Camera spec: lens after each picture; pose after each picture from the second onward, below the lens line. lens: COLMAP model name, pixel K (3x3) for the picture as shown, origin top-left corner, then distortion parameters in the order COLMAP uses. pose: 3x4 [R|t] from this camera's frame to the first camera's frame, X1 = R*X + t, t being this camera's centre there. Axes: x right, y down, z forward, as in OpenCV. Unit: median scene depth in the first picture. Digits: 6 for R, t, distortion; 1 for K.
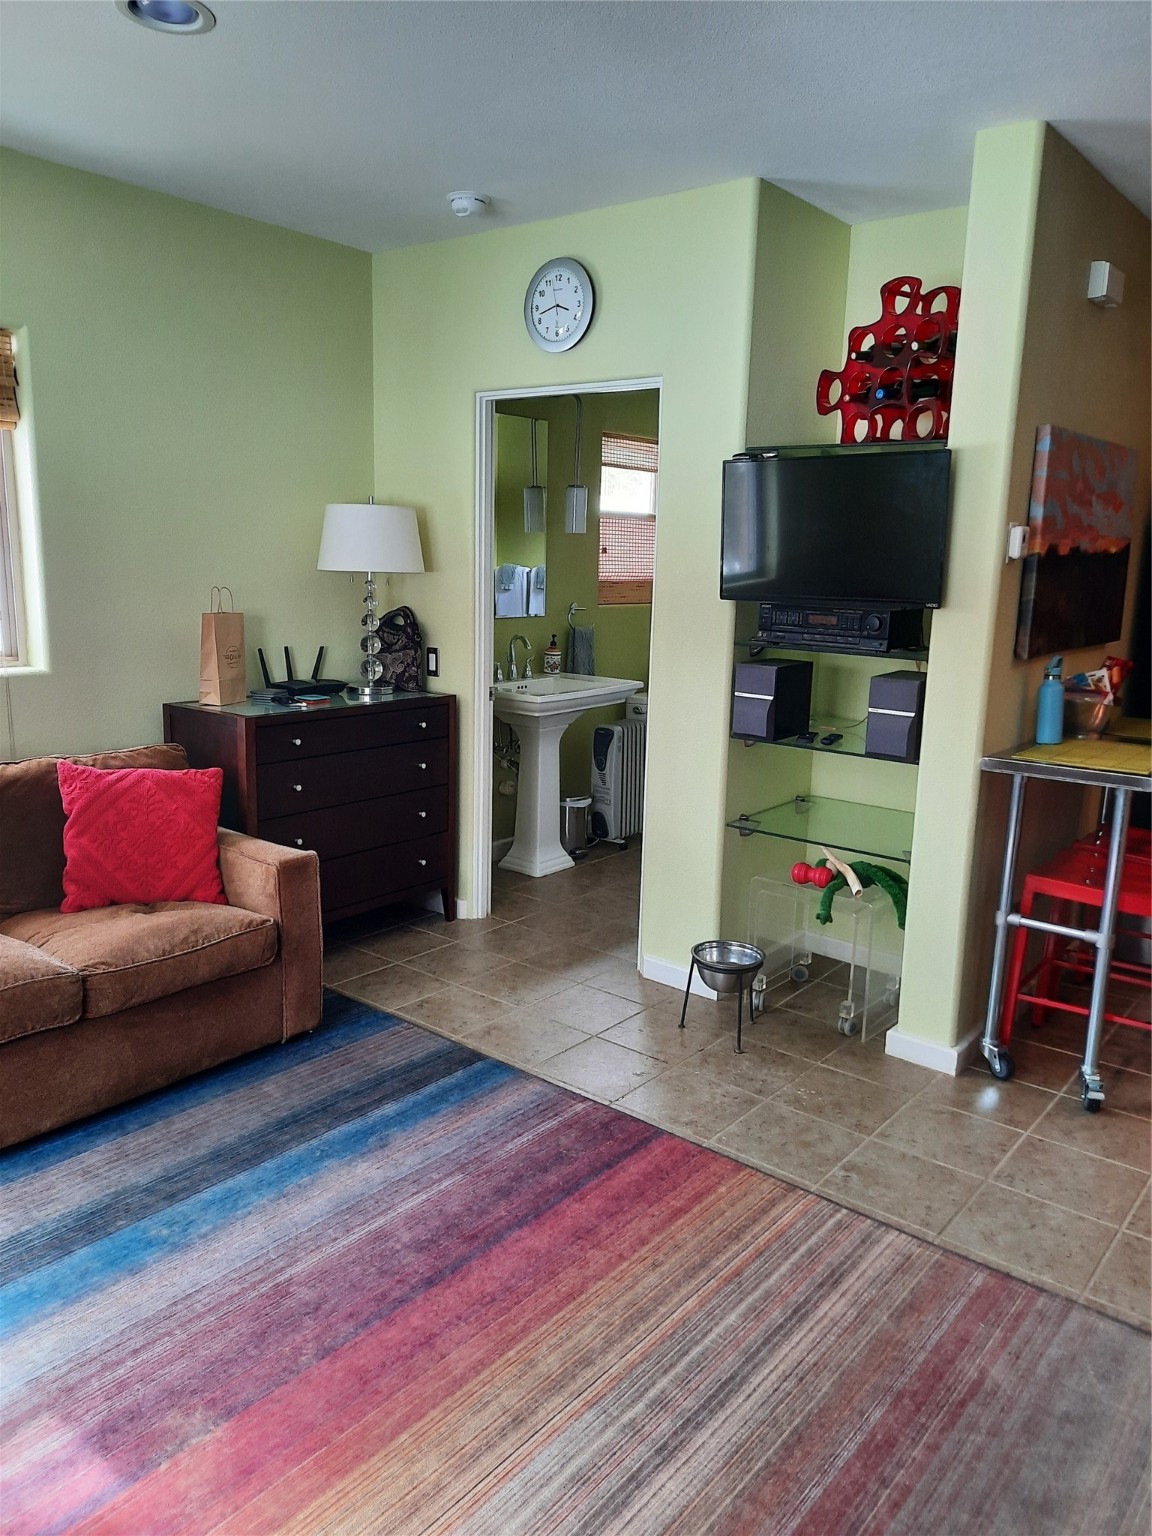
lens RADIAL K [[1117.7, 0, 580.5], [0, 1117.7, 758.3], [0, 0, 1]] dist [0.051750, -0.055314]
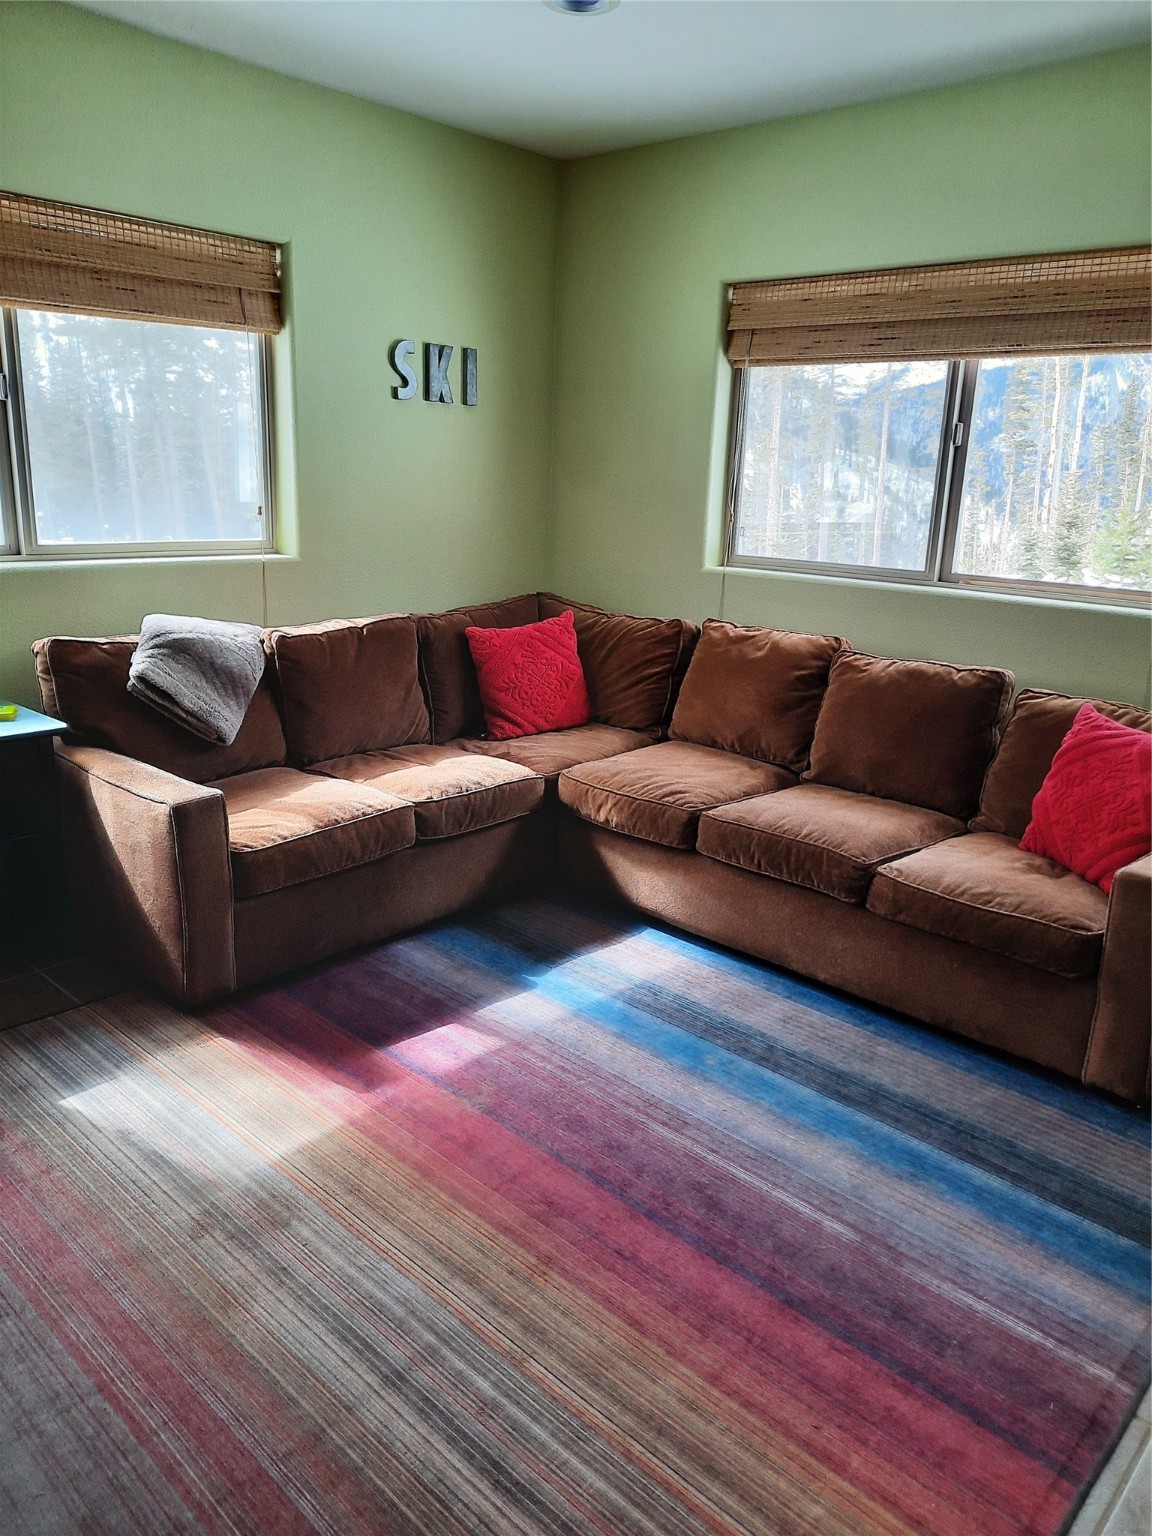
lens RADIAL K [[1117.7, 0, 580.5], [0, 1117.7, 758.3], [0, 0, 1]] dist [0.051750, -0.055314]
pose [[-0.065638, 0.235372, -0.969686, 0.612510], [-0.219134, 0.944659, 0.244130, -0.114231], [0.973484, 0.228516, -0.010428, 0.723512]]
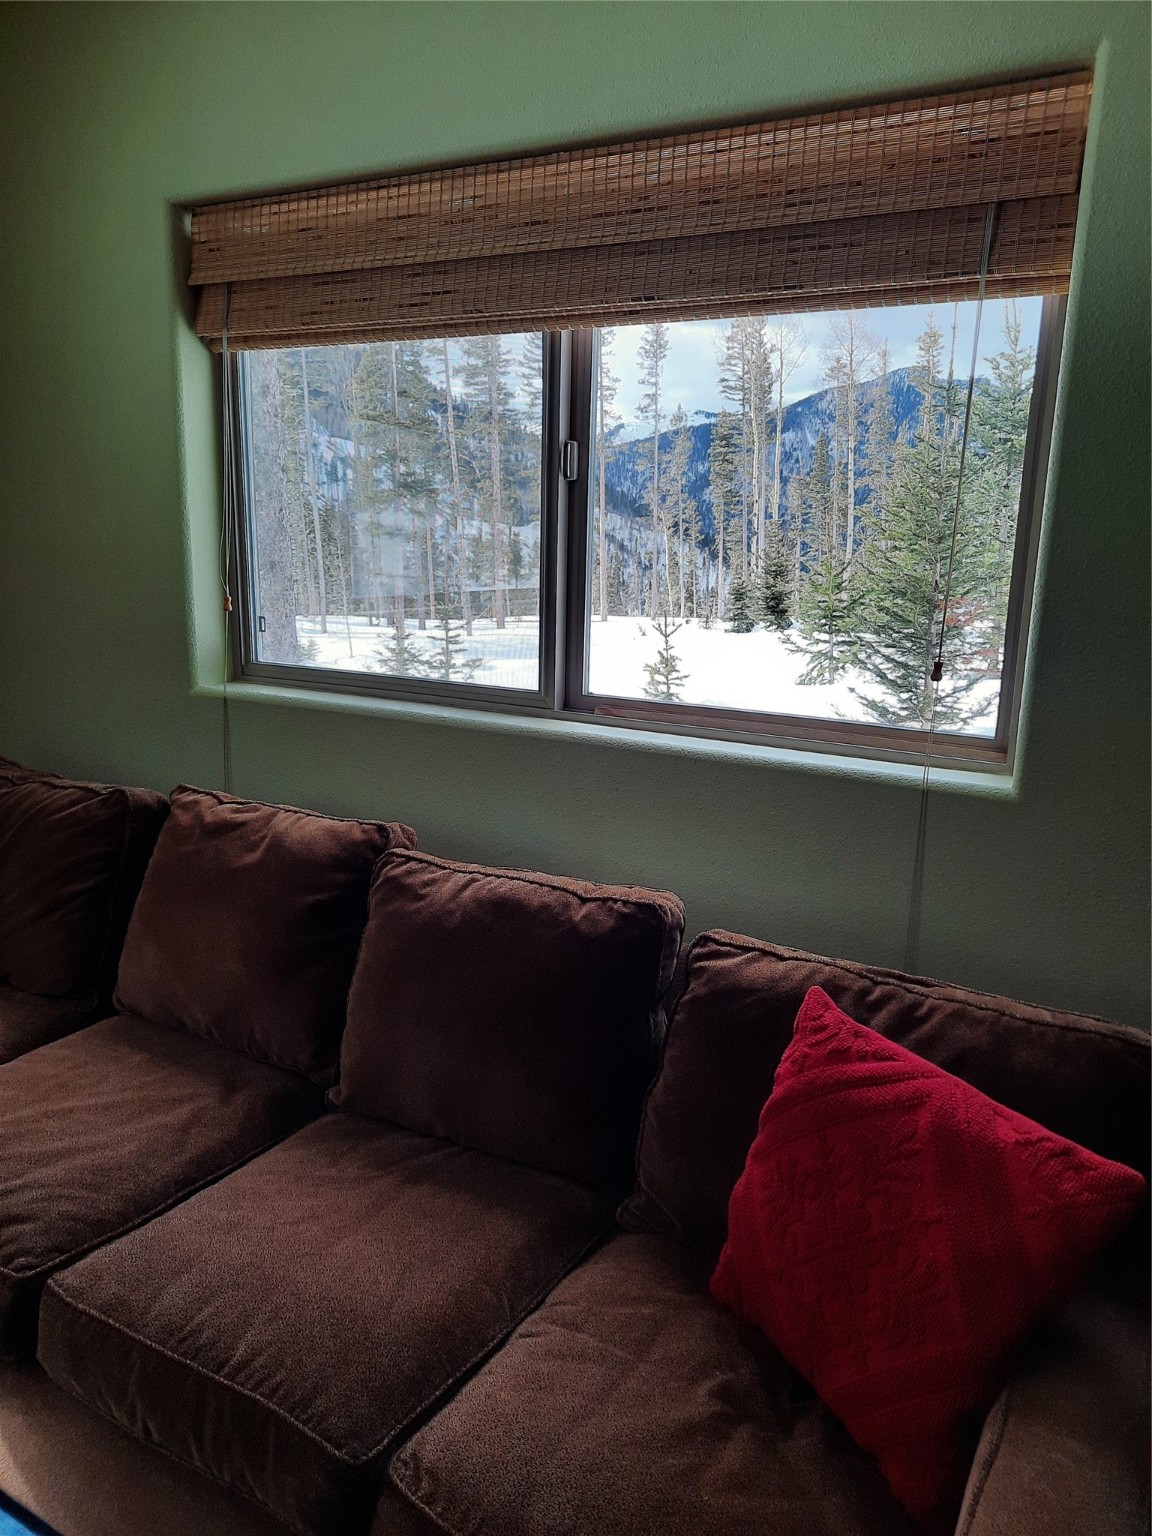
lens RADIAL K [[1117.7, 0, 580.5], [0, 1117.7, 758.3], [0, 0, 1]] dist [0.051750, -0.055314]
pose [[0.164795, 0.190310, -0.967794, -0.040423], [-0.200955, 0.967106, 0.155956, -0.175037], [0.965639, 0.168783, 0.197618, 0.955229]]
